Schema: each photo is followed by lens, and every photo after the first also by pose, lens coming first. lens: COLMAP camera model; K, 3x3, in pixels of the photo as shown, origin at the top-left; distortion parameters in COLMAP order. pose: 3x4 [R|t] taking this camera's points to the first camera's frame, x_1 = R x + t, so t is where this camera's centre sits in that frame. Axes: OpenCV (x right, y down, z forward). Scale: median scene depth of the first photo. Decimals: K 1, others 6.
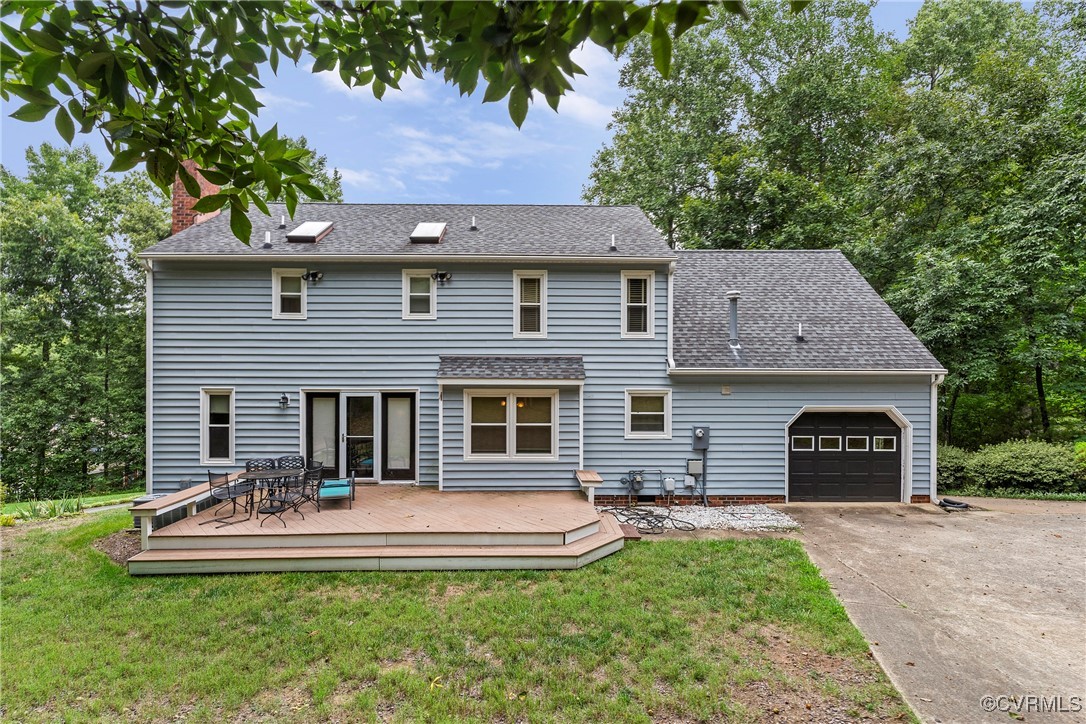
lens RADIAL K [[547.2, 0, 540.3], [0, 547.2, 372.6], [0, 0, 1]] dist [0.000813, -0.000286]
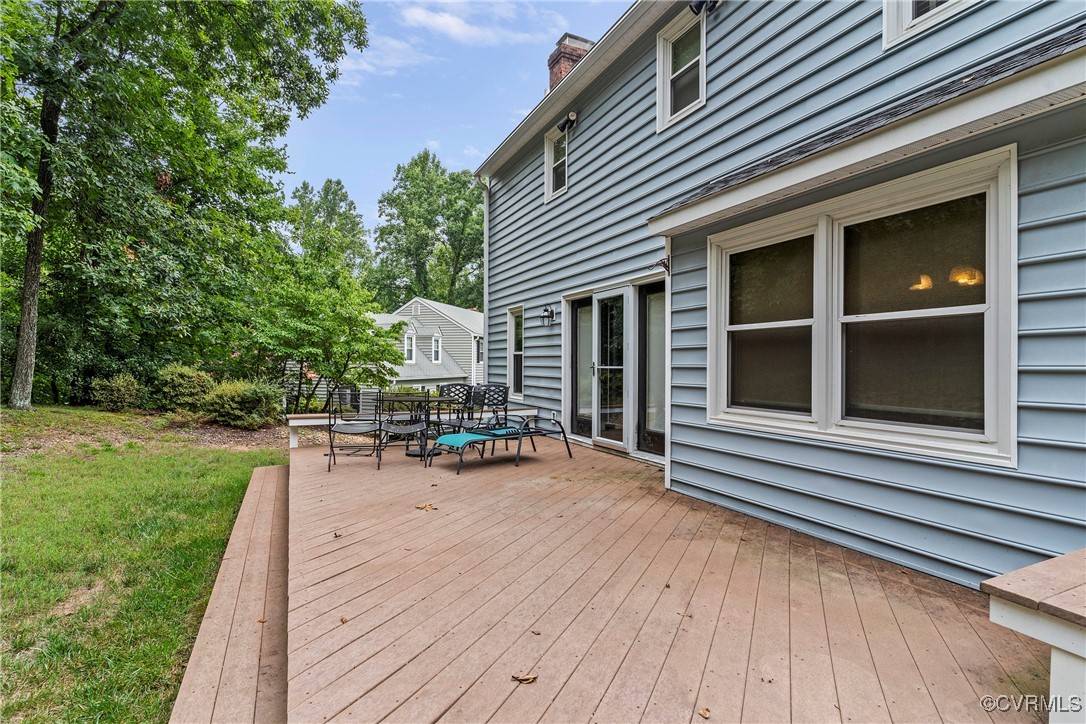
lens RADIAL K [[525.5, 0, 543.0], [0, 525.5, 362.0], [0, 0, 1]] dist [0.000813, -0.000084]
pose [[0.412913, -0.004877, -0.910758, 0.140150], [-0.002853, 0.999974, -0.006648, 0.114399], [0.910766, 0.005344, 0.412888, 0.703081]]
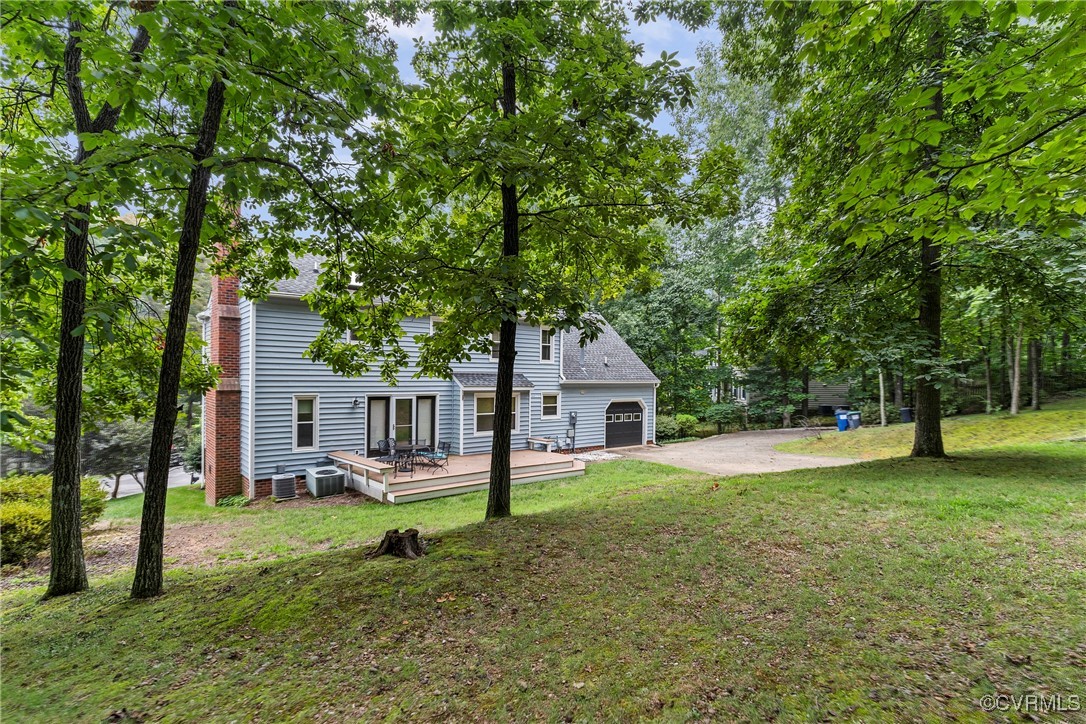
lens RADIAL K [[547.2, 0, 540.3], [0, 547.2, 372.6], [0, 0, 1]] dist [0.000813, -0.000286]
pose [[0.789493, 0.009909, 0.613679, -0.945928], [-0.010967, 0.999938, -0.002036, -0.029033], [-0.613661, -0.005123, 0.789553, -0.407225]]
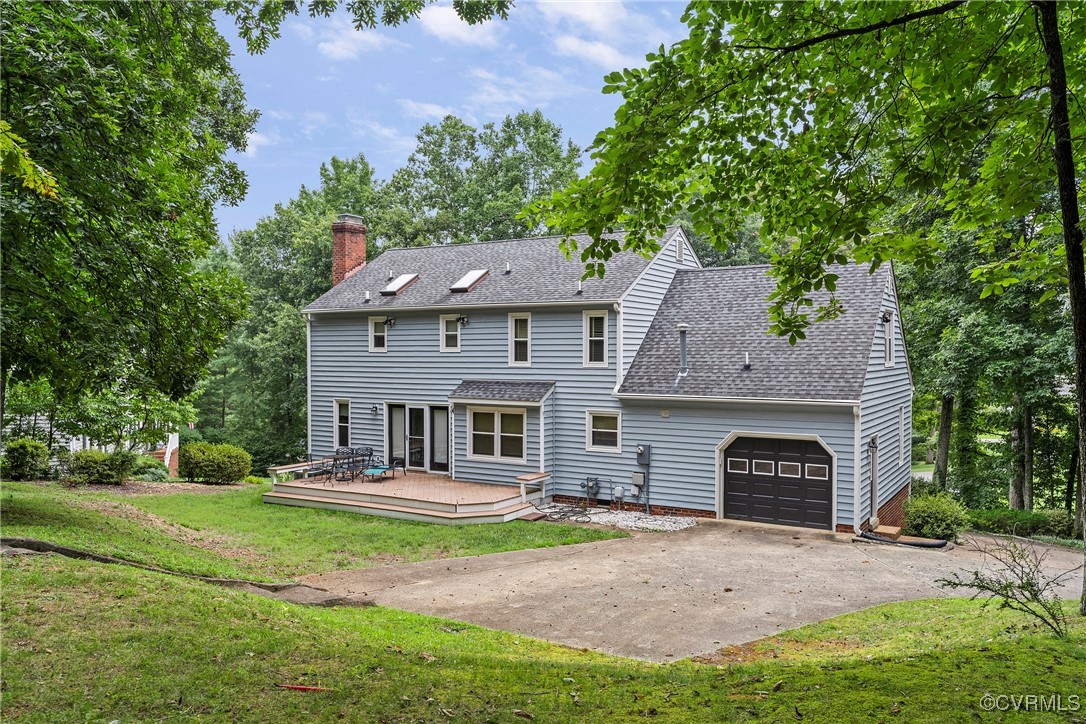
lens RADIAL K [[853.2, 0, 543.0], [0, 853.2, 362.0], [0, 0, 1]] dist [-0.002318, 0.000109]
pose [[0.840332, 0.005415, -0.542045, 1.094501], [0.004462, 0.999847, 0.016905, -0.106891], [0.542054, -0.016625, 0.840179, -0.626767]]
